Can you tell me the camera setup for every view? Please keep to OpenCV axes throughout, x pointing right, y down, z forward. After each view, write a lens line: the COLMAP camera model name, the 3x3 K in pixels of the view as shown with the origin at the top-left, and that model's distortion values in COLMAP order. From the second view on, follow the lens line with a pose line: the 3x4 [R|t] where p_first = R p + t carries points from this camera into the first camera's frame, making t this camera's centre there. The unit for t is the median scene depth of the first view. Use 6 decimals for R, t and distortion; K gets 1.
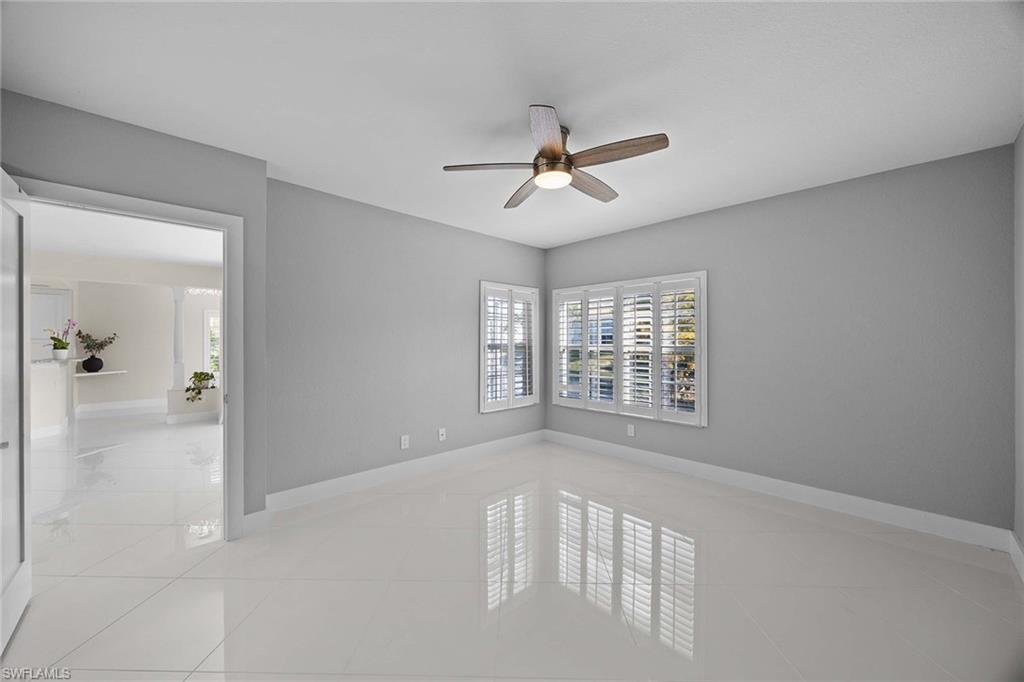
lens RADIAL K [[393.4, 0, 506.6], [0, 393.4, 340.9], [0, 0, 1]] dist [-0.000523, -0.000025]
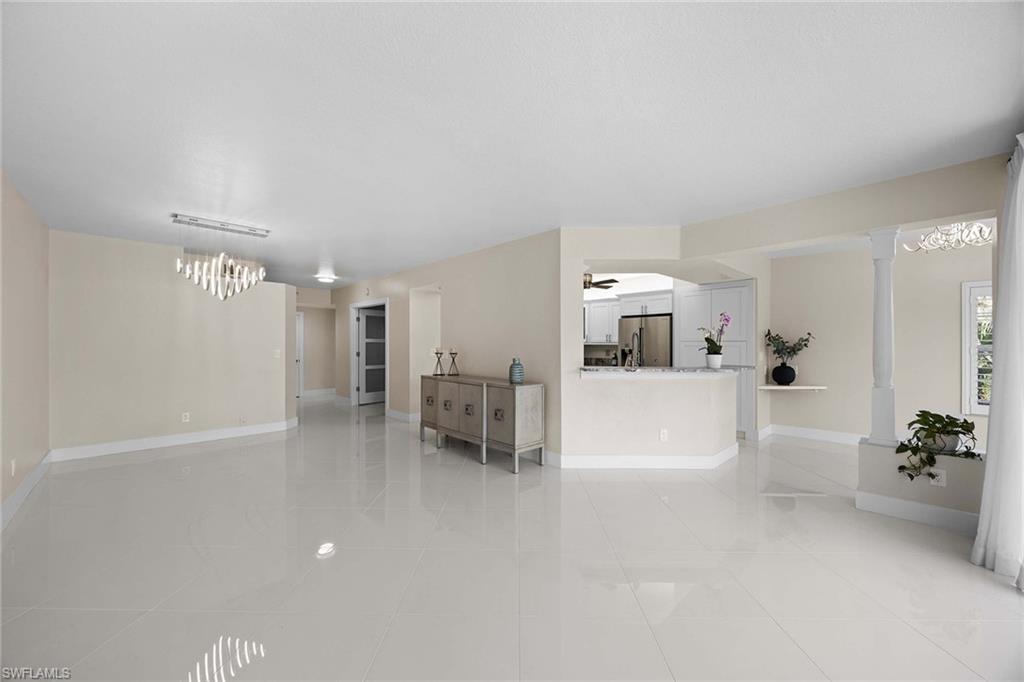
lens RADIAL K [[393.4, 0, 506.6], [0, 393.4, 340.9], [0, 0, 1]] dist [-0.000523, -0.000025]
pose [[0.015364, -0.007957, -0.999850, -0.339721], [-0.000589, 0.999968, -0.007967, 0.001767], [0.999882, 0.000711, 0.015359, 0.506592]]
